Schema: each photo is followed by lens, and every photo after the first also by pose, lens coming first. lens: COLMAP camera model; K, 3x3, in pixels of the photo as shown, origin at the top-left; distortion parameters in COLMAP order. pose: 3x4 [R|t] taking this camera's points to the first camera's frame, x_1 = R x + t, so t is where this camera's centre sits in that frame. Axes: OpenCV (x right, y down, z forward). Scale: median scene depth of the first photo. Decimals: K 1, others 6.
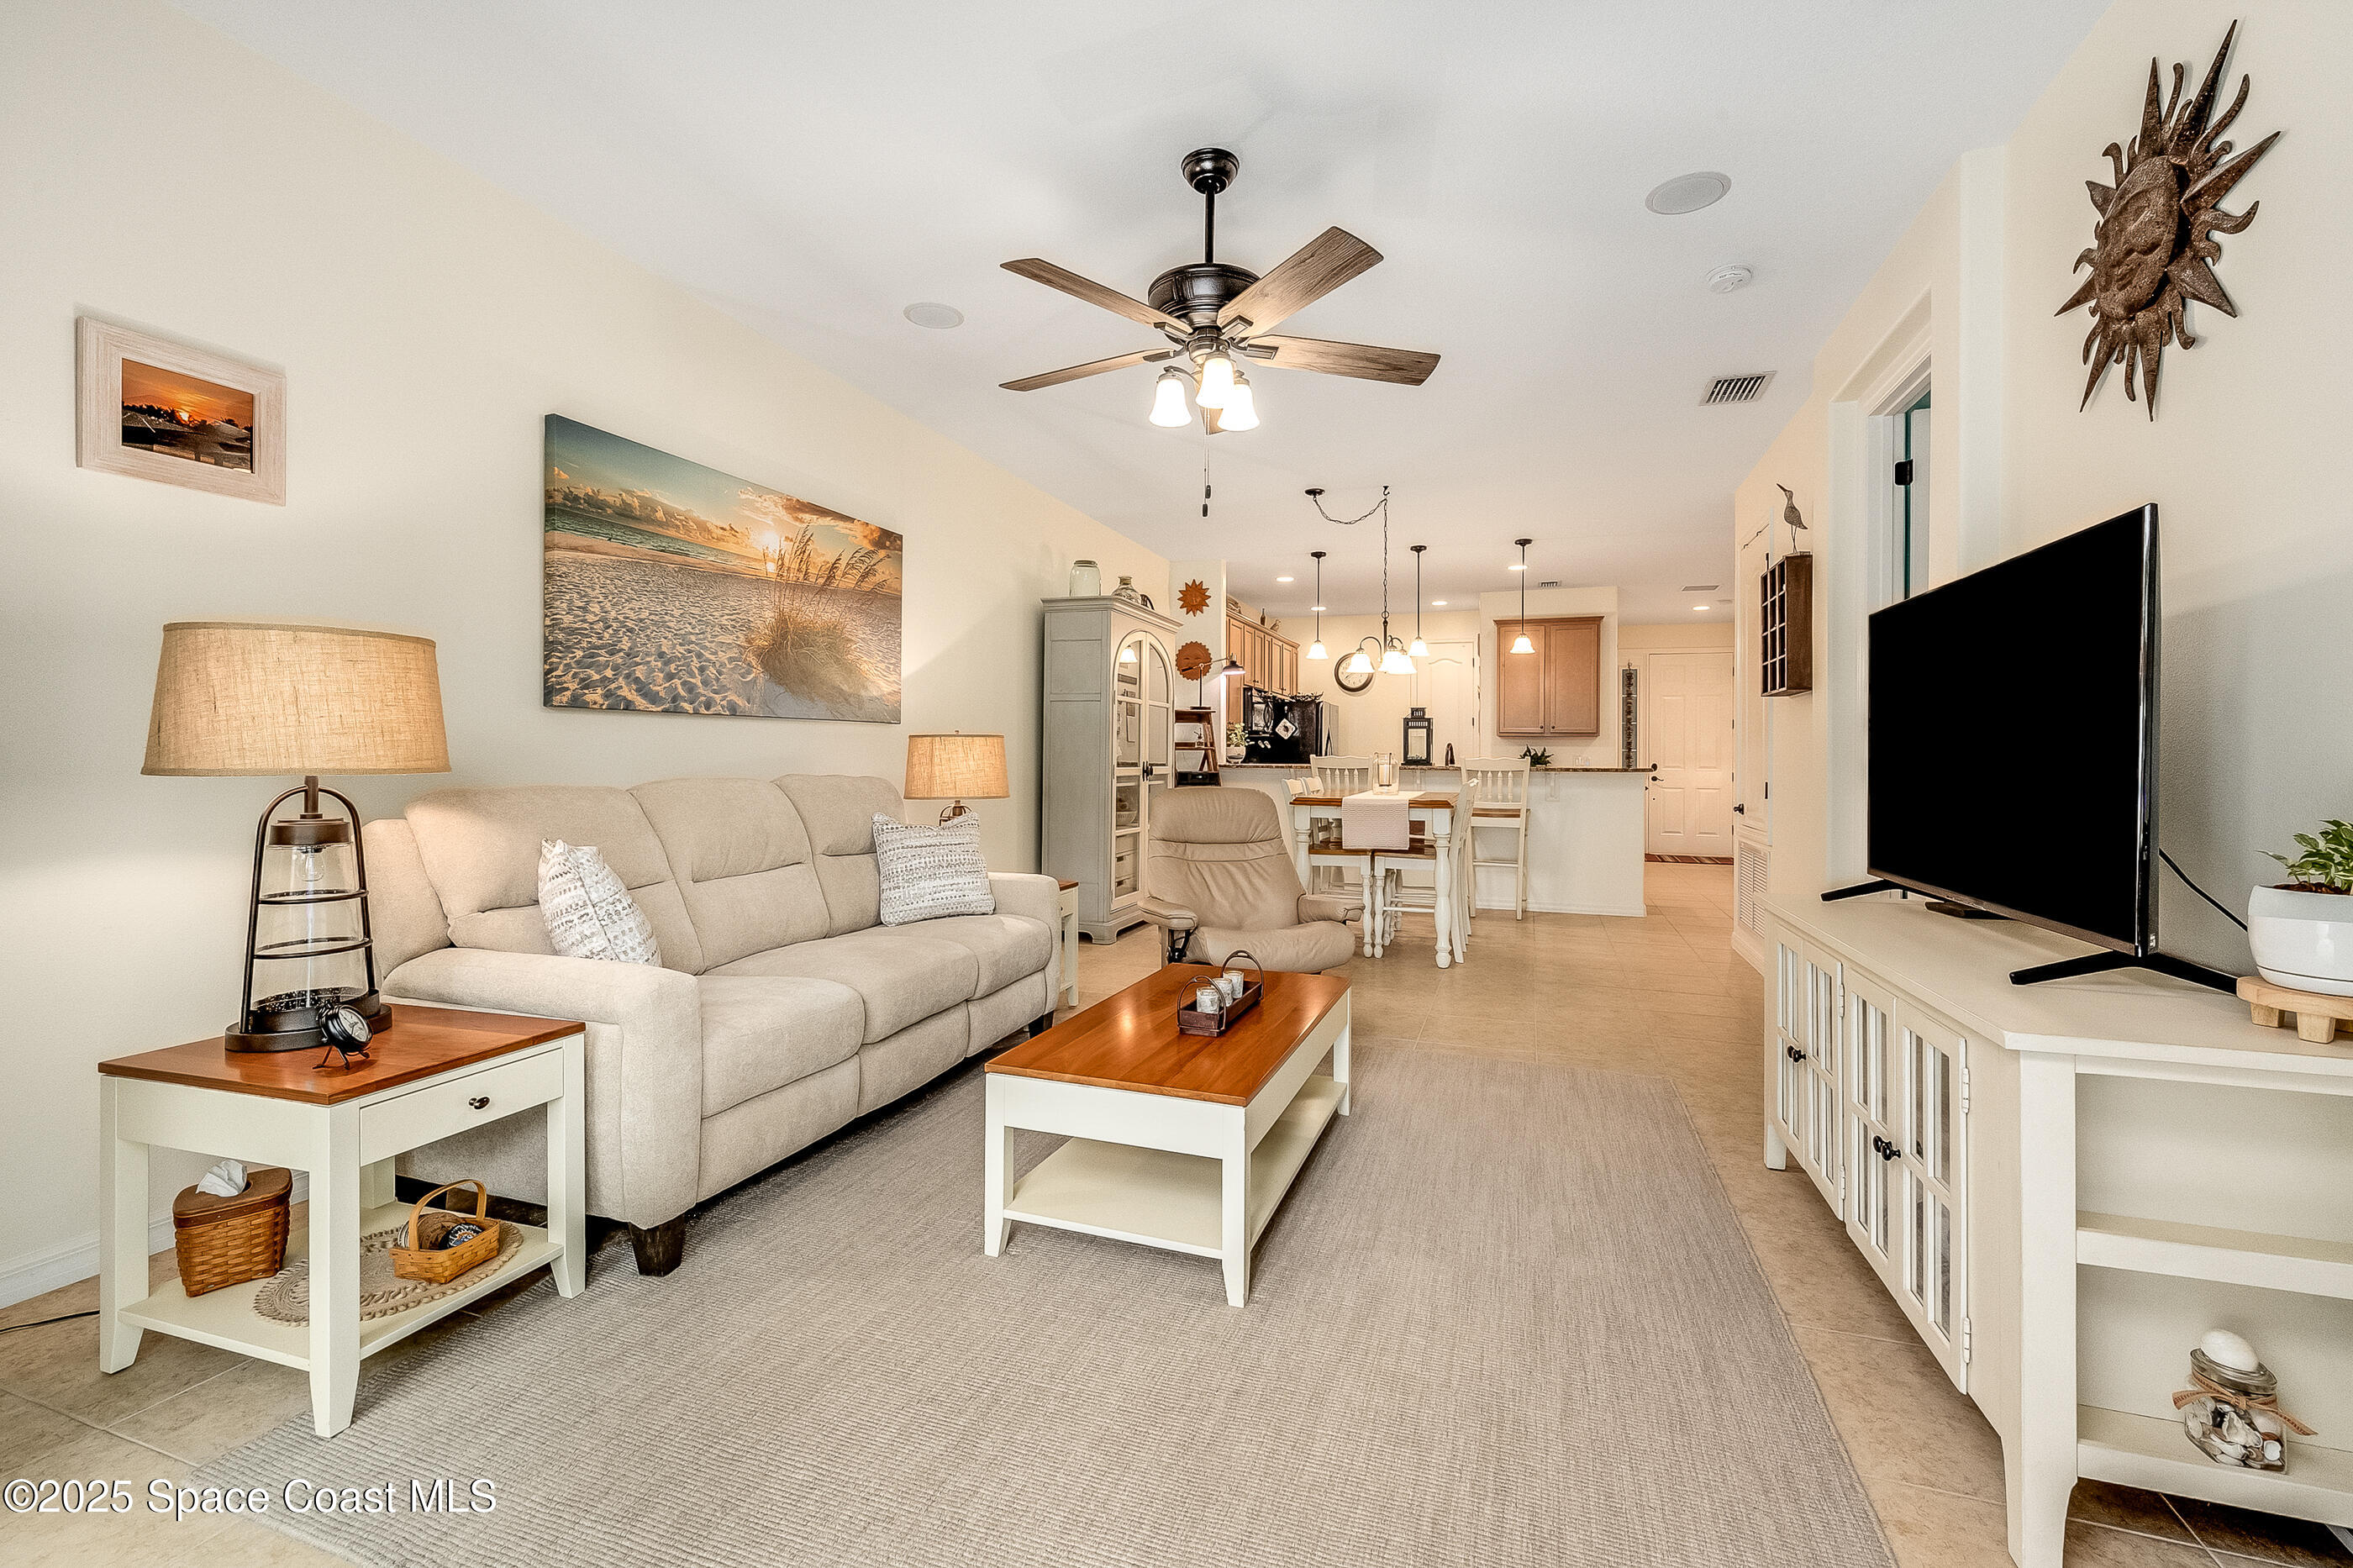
lens RADIAL K [[1029.0, 0, 1183.0], [0, 1029.0, 739.2], [0, 0, 1]] dist [0.019728, -0.000017]
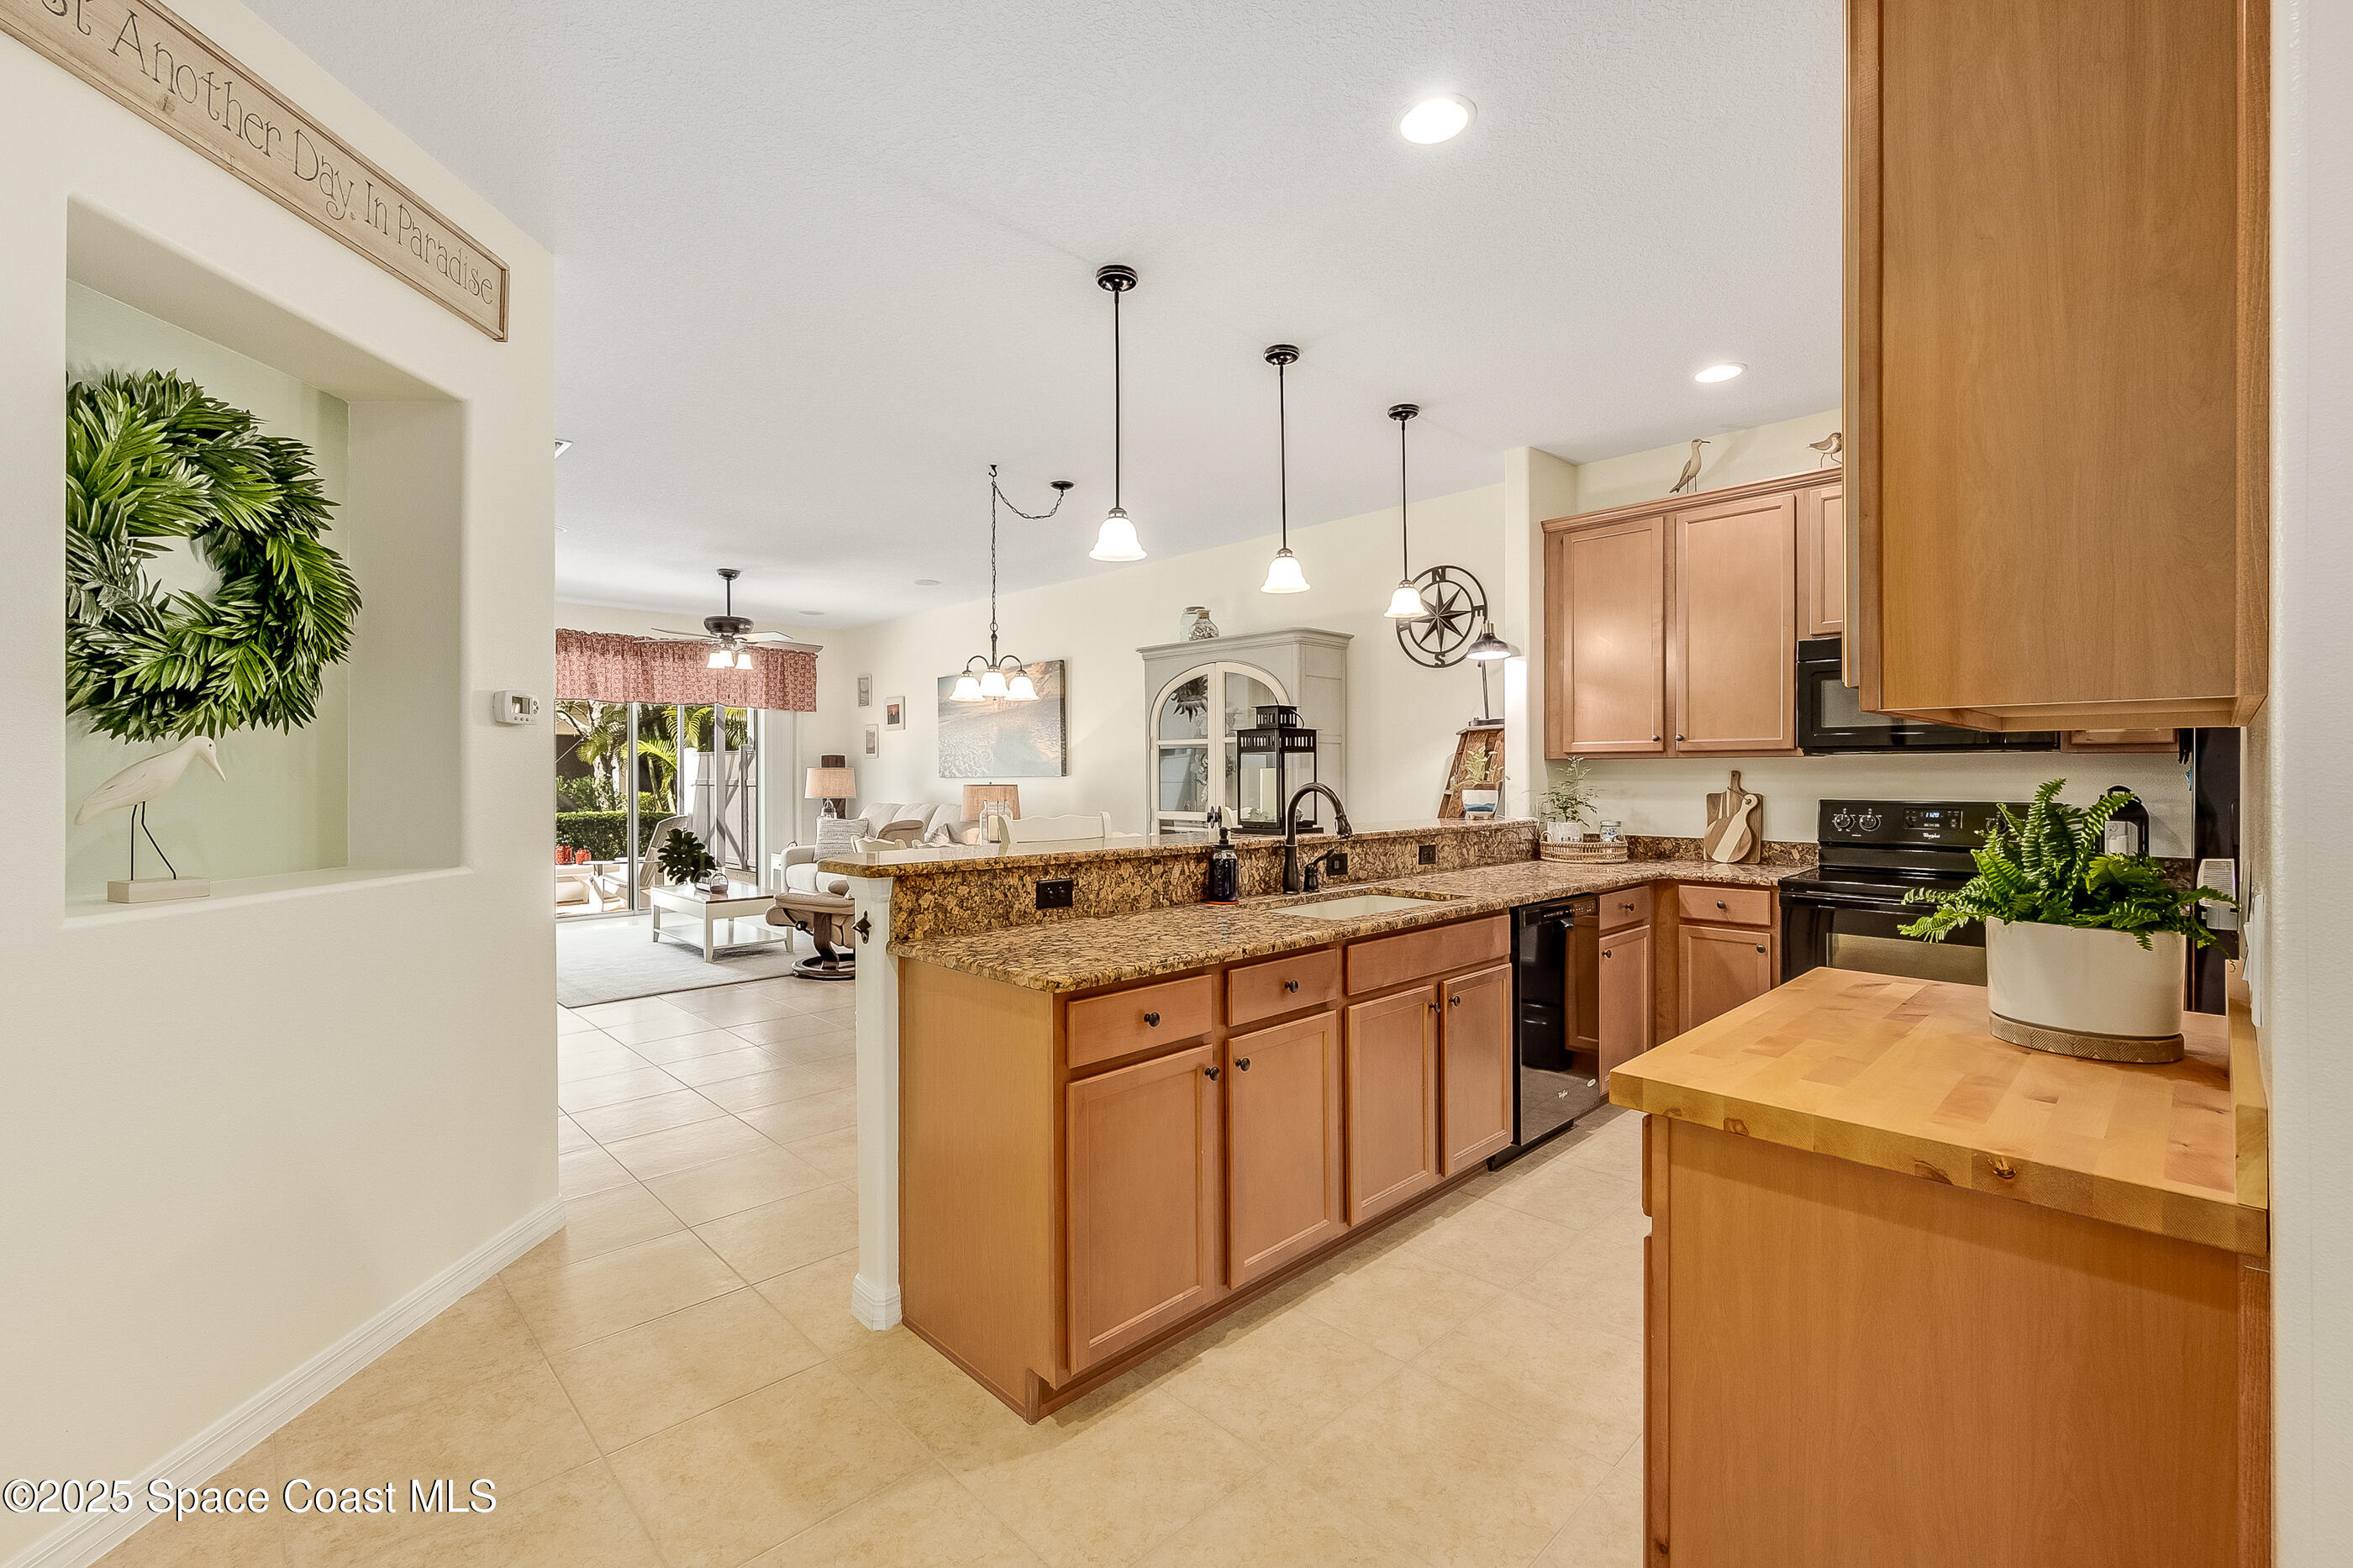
lens RADIAL K [[998.9, 0, 1176.5], [0, 998.9, 784.0], [0, 0, 1]] dist [0.000531, 0.000012]
pose [[-0.460925, 0.003568, -0.887432, 0.609634], [0.015278, 0.999876, -0.003916, 0.003504], [0.887307, -0.015363, -0.460923, 1.107587]]
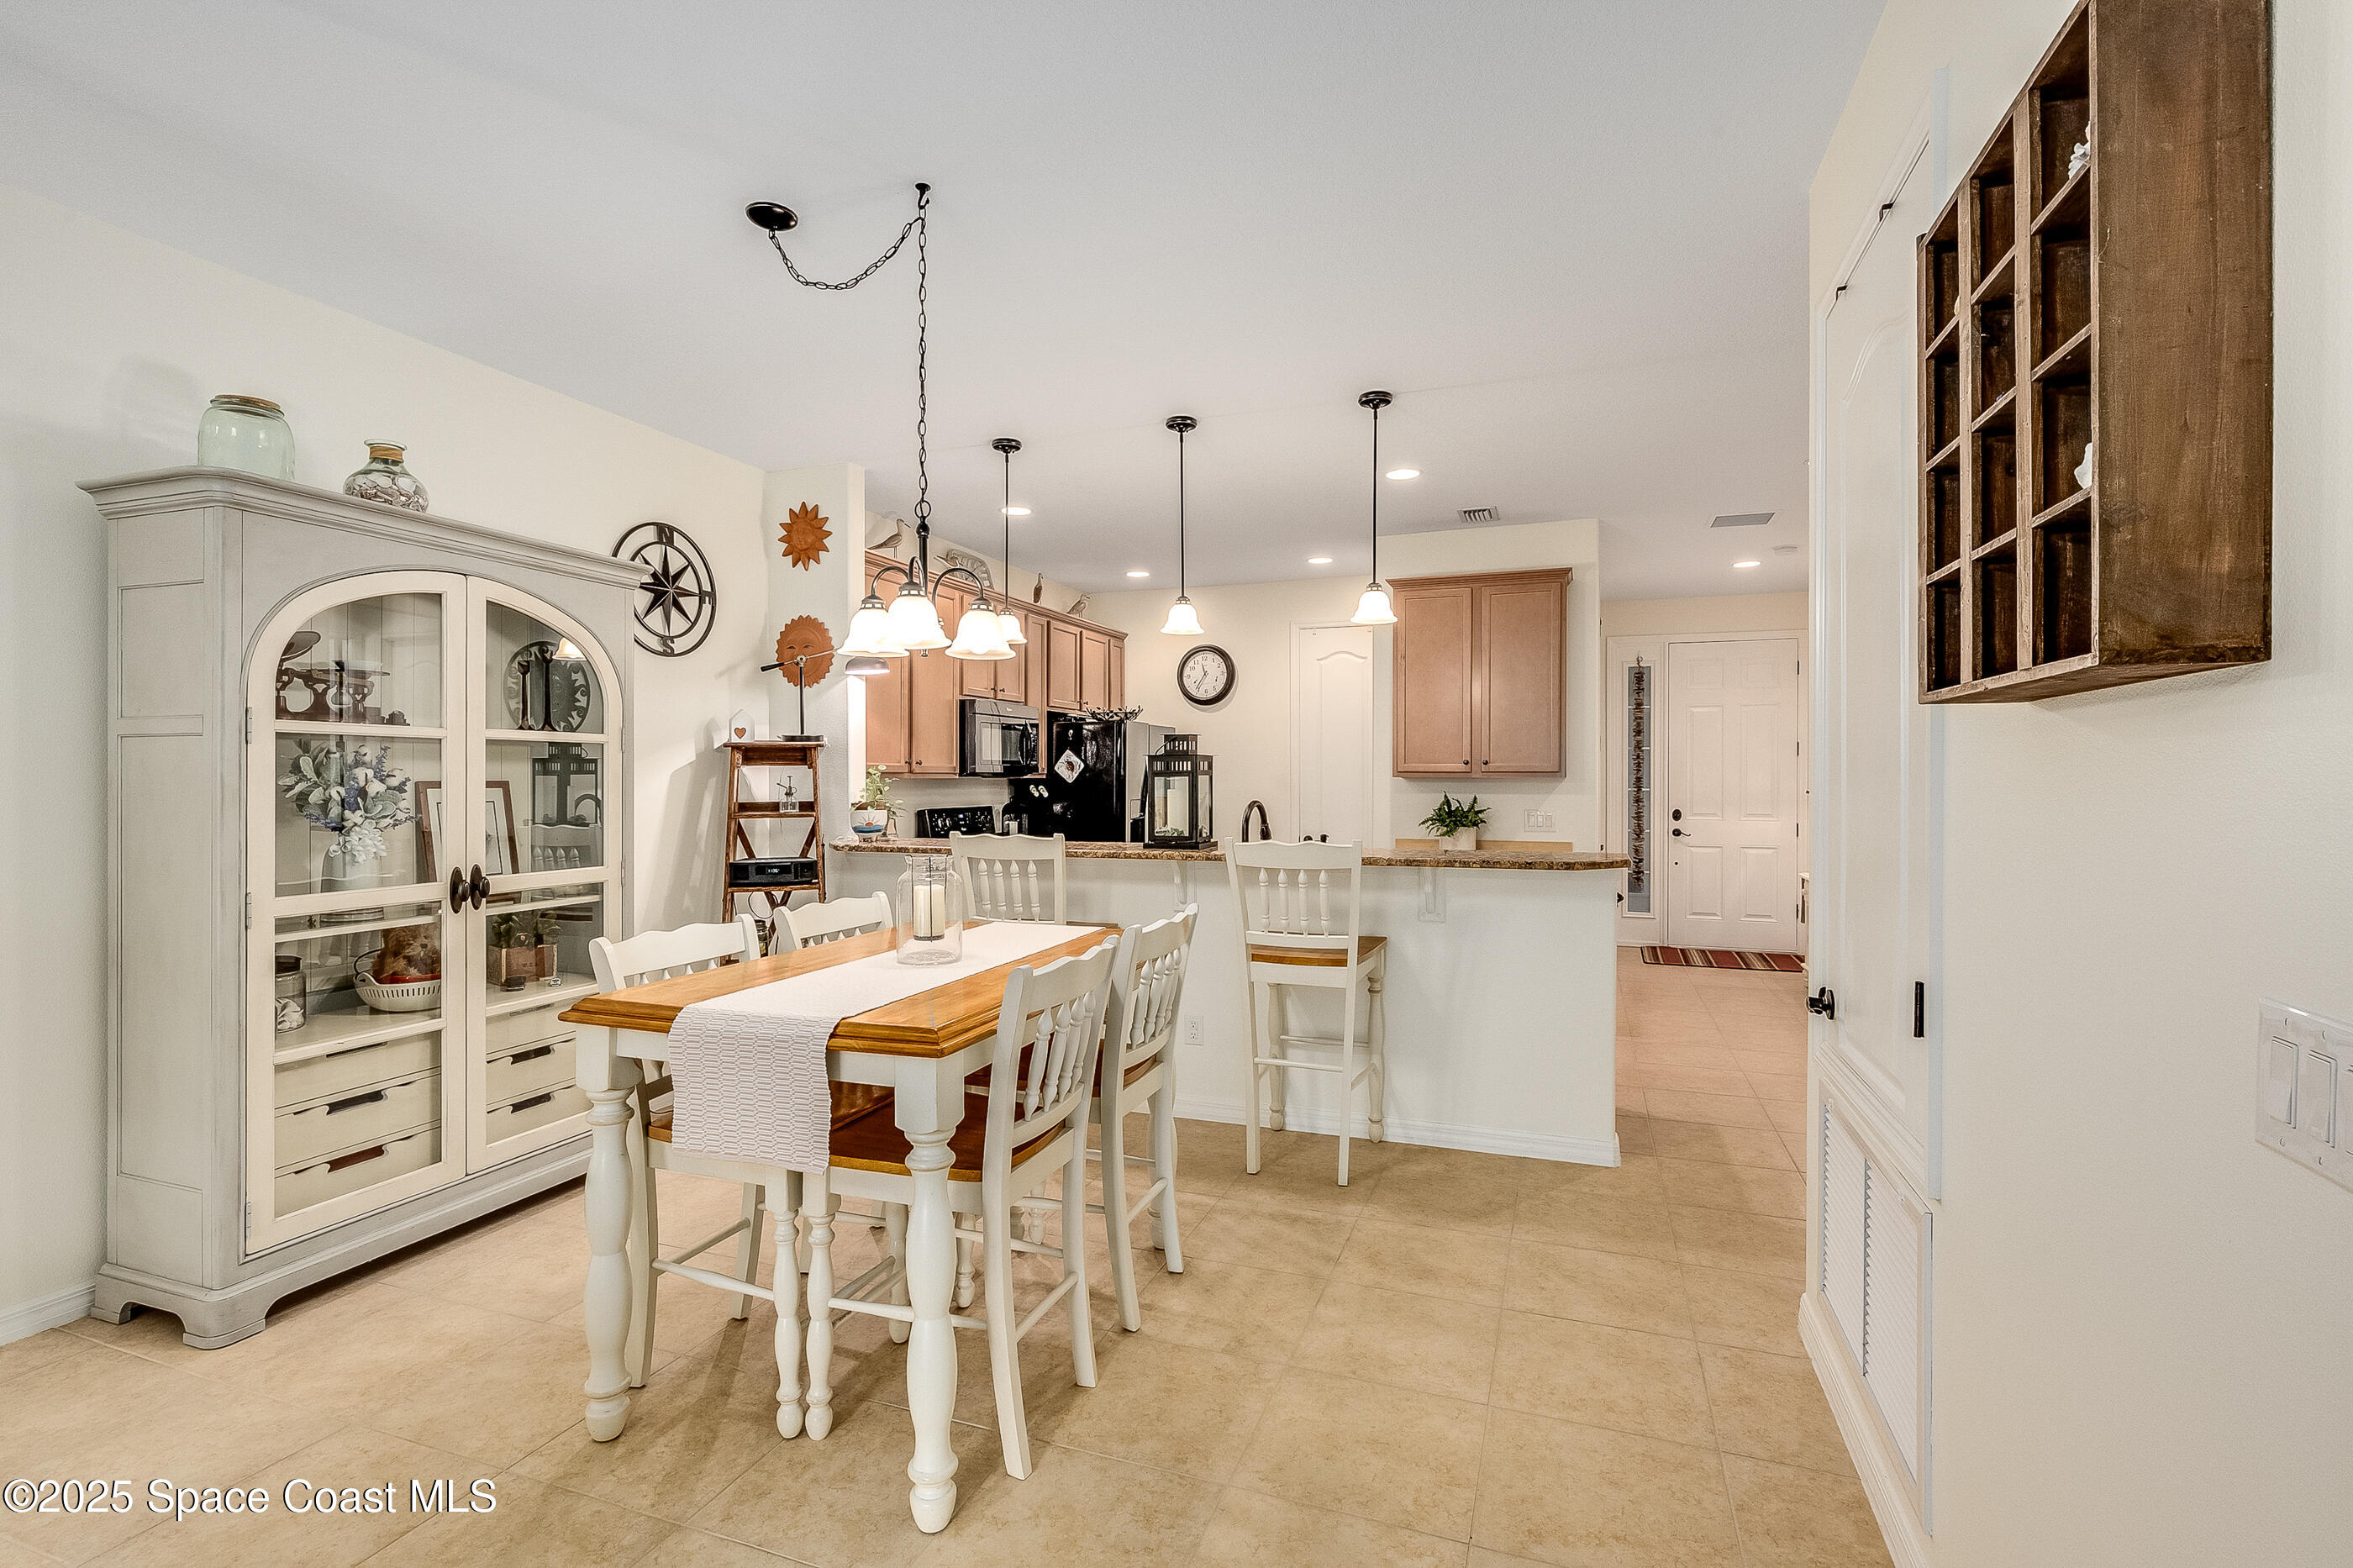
lens RADIAL K [[1083.8, 0, 1173.2], [0, 1083.8, 779.4], [0, 0, 1]] dist [0.001601, 0.000017]
pose [[0.999472, -0.009692, -0.031020, 0.231223], [0.010285, 0.999766, 0.019026, -0.017821], [0.030828, -0.019335, 0.999338, 0.442448]]
